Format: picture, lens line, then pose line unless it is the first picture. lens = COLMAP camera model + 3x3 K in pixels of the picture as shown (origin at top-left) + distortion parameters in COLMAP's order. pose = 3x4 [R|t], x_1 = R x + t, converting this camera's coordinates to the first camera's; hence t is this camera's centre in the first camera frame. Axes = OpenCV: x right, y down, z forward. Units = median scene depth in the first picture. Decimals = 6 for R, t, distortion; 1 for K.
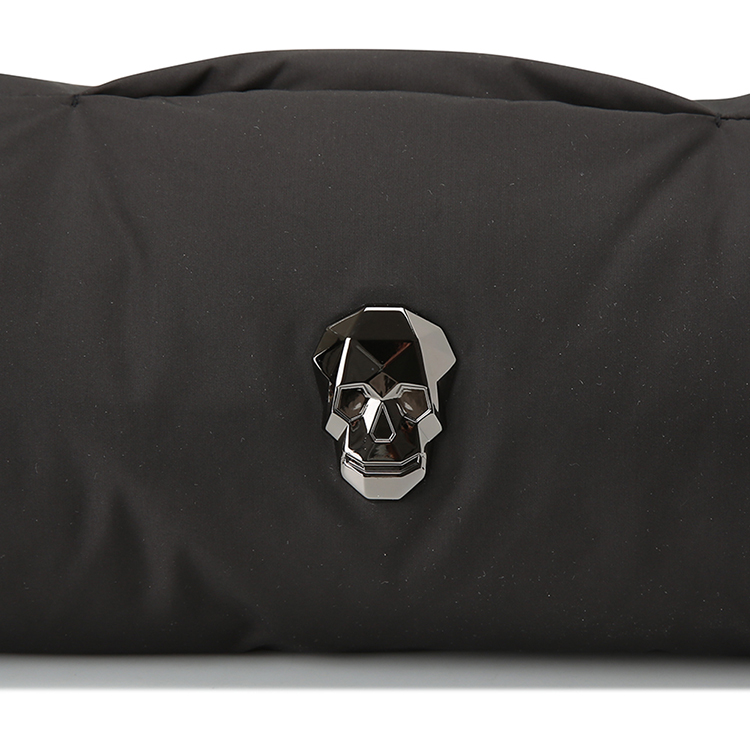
lens RADIAL K [[2644.3, 0, 335.4], [0, 2644.3, 378.0], [0, 0, 1]] dist [0.350381, 0.000000]
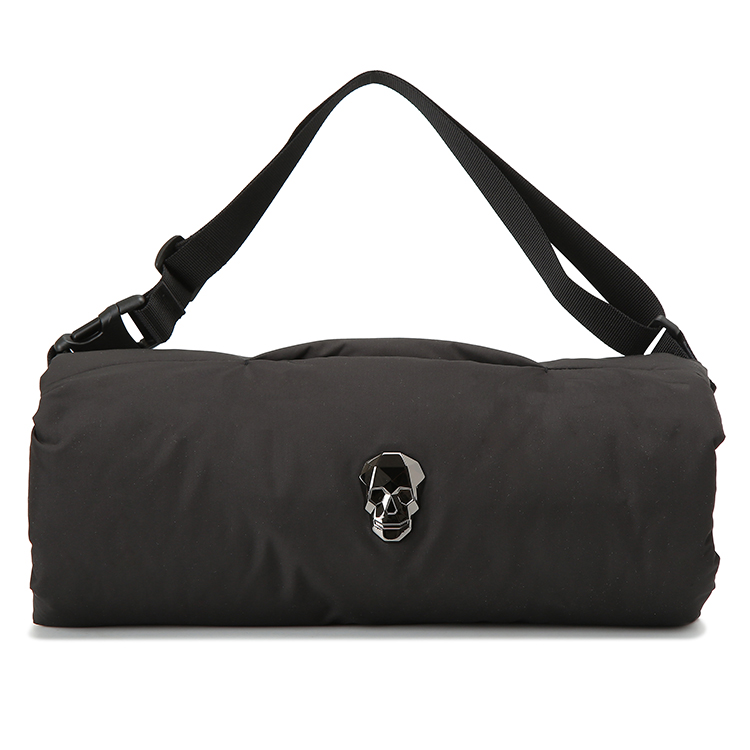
lens RADIAL K [[2644.3, 0, 375.1], [0, 2644.3, 374.8], [0, 0, 1]] dist [0.350381, 0.000000]
pose [[0.999981, -0.004841, 0.003803, -0.003252], [0.005268, 0.992546, -0.121756, 0.172394], [-0.003185, 0.121774, 0.992553, -1.156260]]
